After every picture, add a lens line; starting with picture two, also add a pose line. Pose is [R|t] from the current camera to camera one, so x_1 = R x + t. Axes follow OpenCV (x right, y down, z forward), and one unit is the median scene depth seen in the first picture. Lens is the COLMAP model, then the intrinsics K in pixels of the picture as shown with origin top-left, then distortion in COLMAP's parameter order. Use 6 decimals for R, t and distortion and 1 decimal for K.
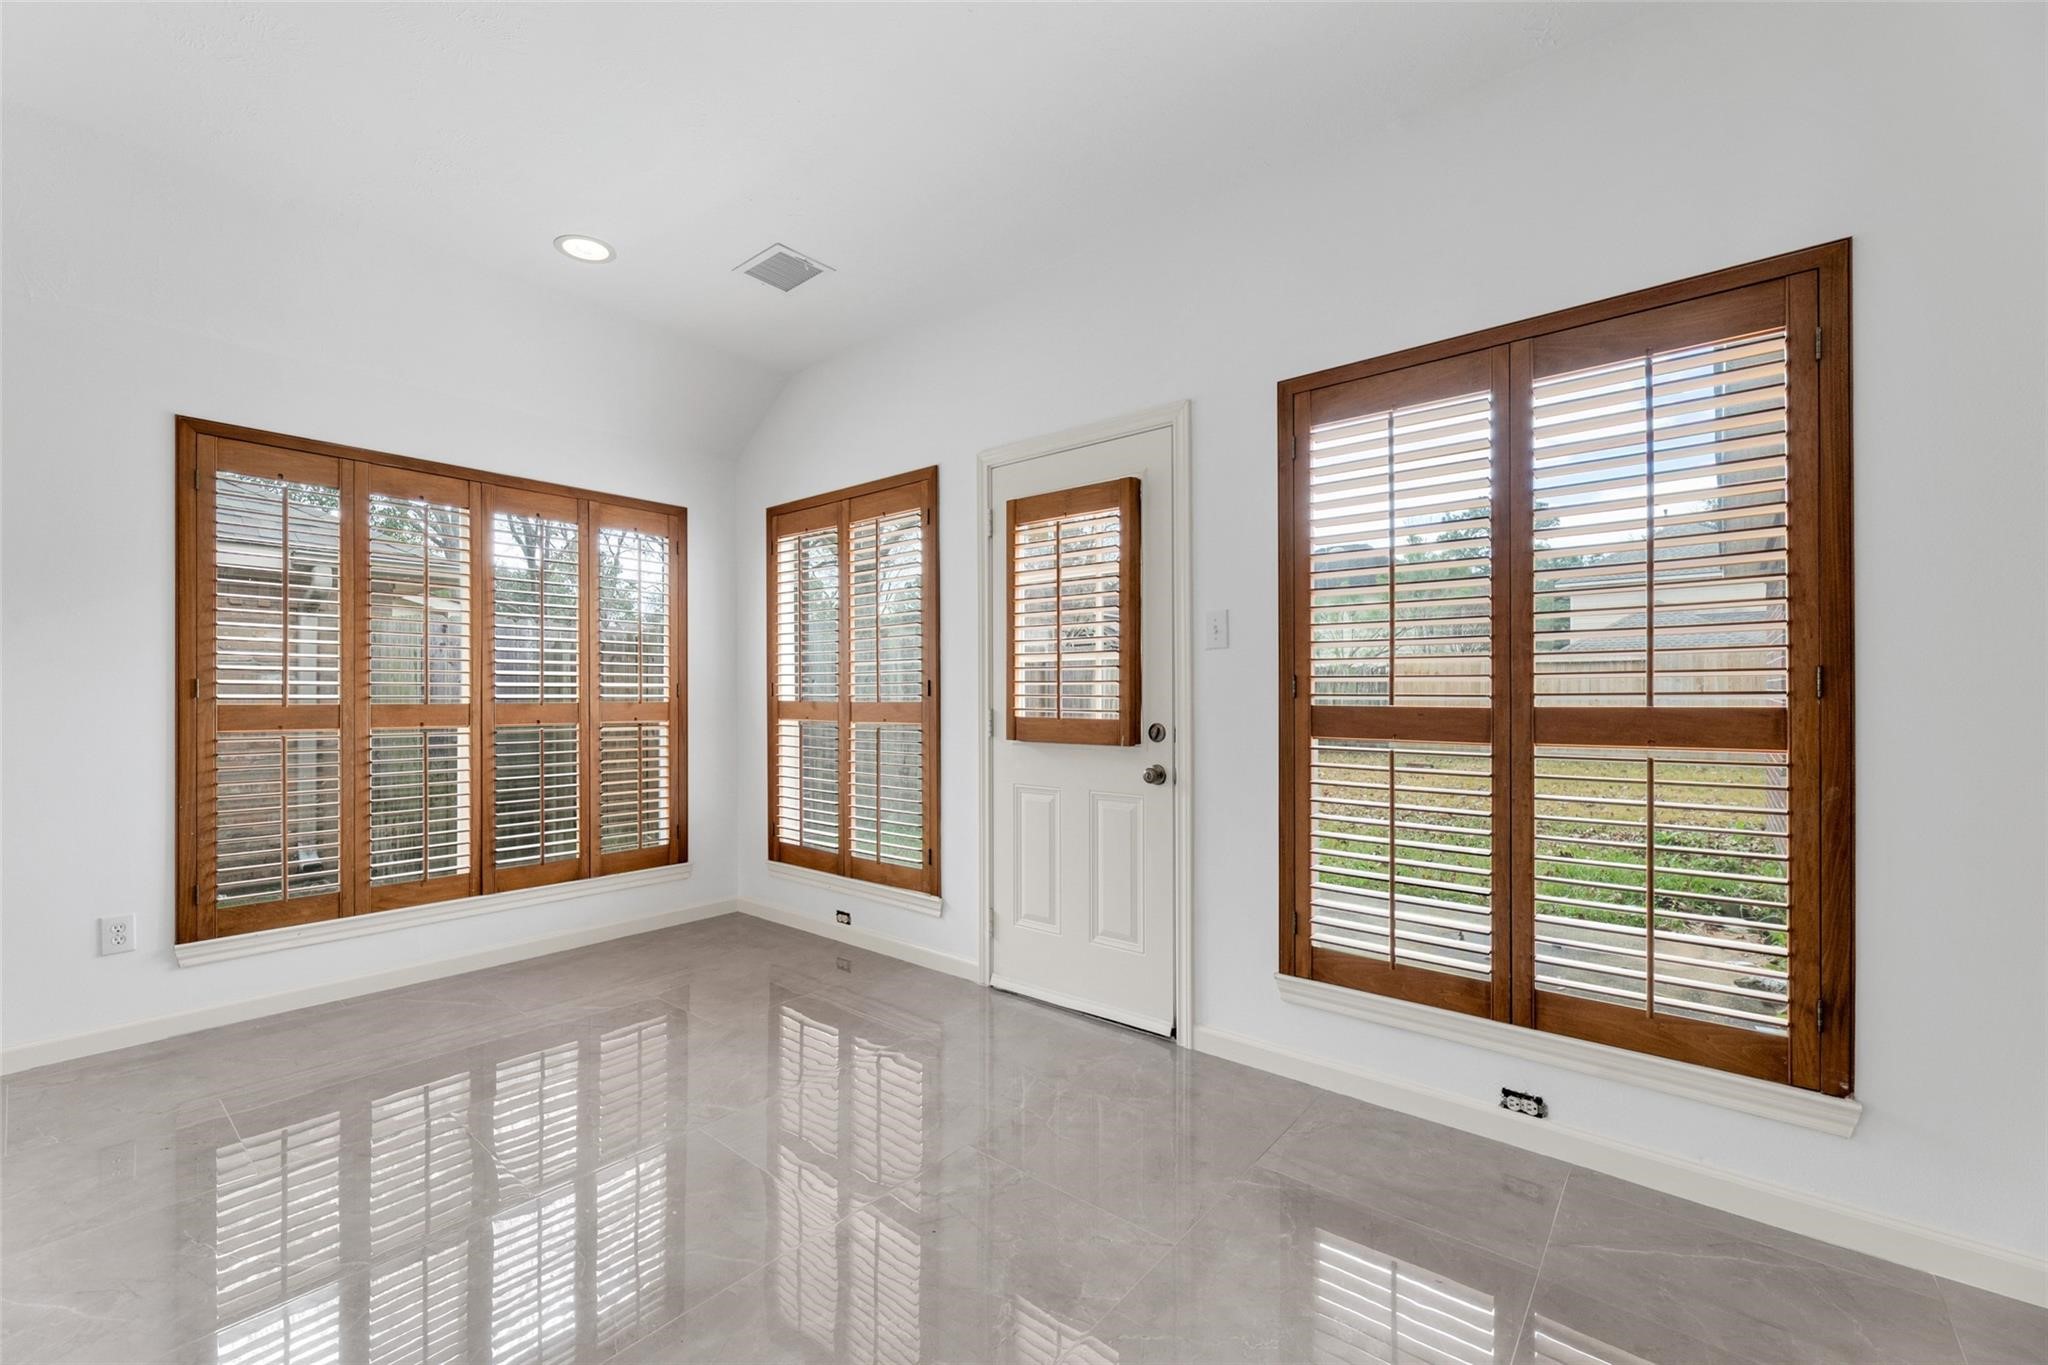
lens RADIAL K [[829.4, 0, 1015.3], [0, 829.4, 692.7], [0, 0, 1]] dist [0.001436, 0.000103]
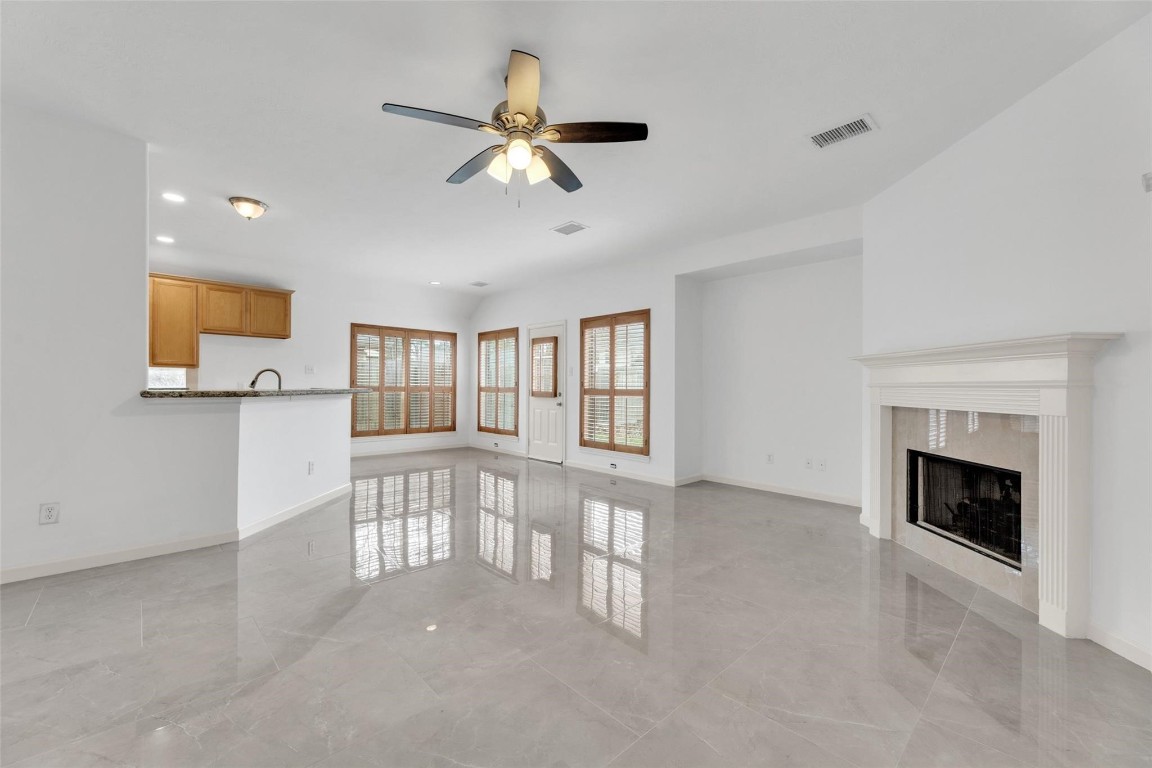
lens RADIAL K [[467.0, 0, 571.6], [0, 467.0, 388.1], [0, 0, 1]] dist [0.001879, 0.000092]
pose [[0.991854, 0.012092, -0.126802, 0.449249], [-0.011416, 0.999916, 0.006057, -0.001288], [0.126864, -0.004560, 0.991910, -1.187477]]
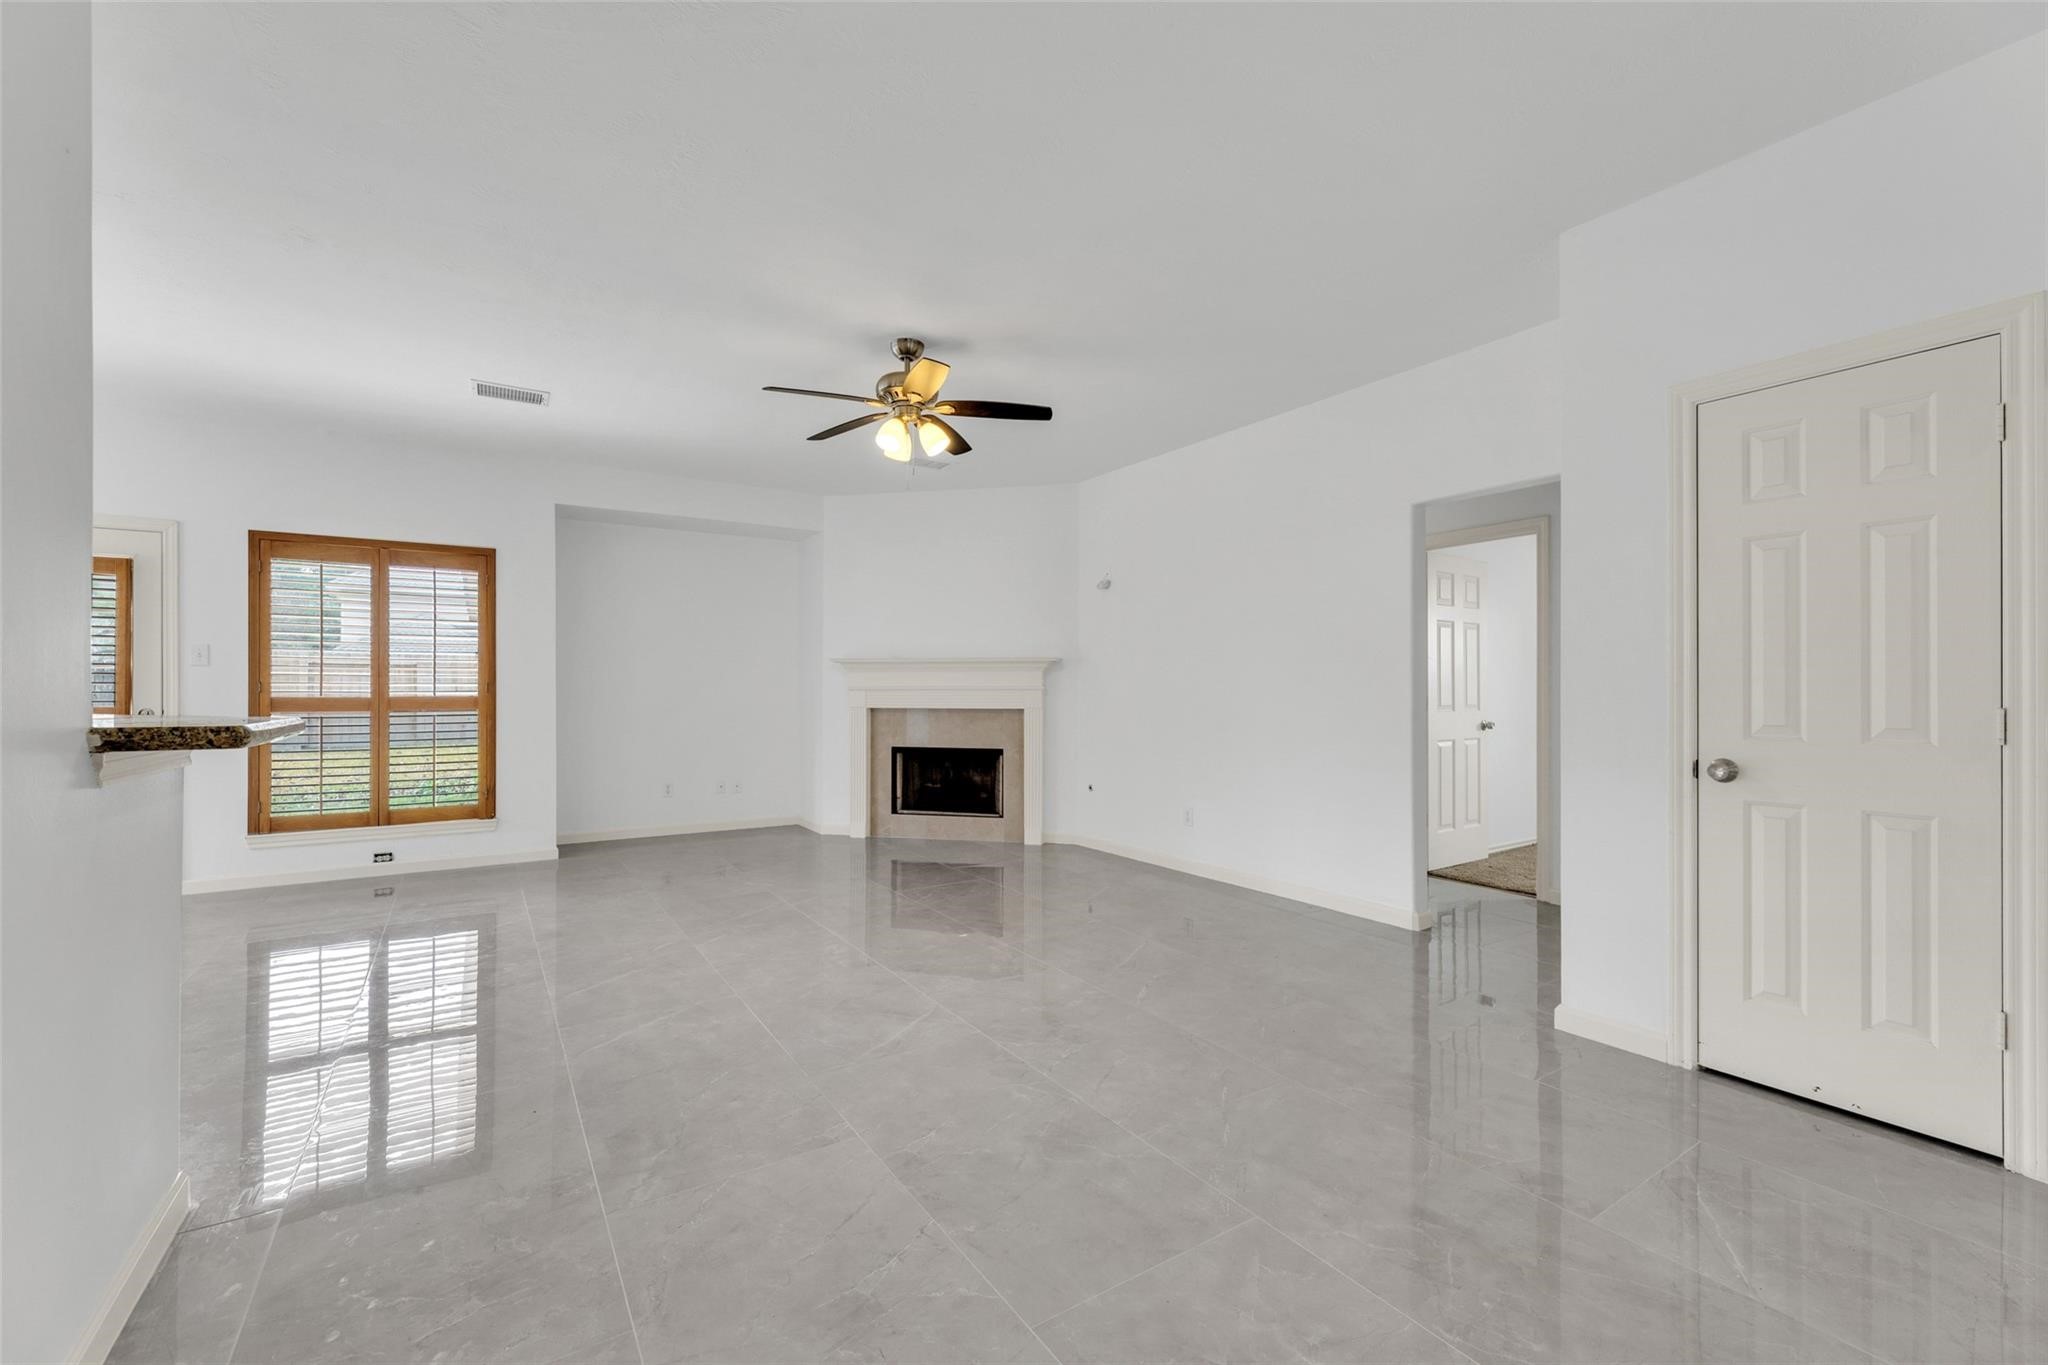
lens RADIAL K [[829.4, 0, 1015.3], [0, 829.4, 692.7], [0, 0, 1]] dist [0.001436, 0.000103]
pose [[0.302550, 0.003838, 0.953126, -0.736493], [-0.002578, 0.999992, -0.003209, 0.005806], [-0.953130, -0.001487, 0.302558, -0.963117]]
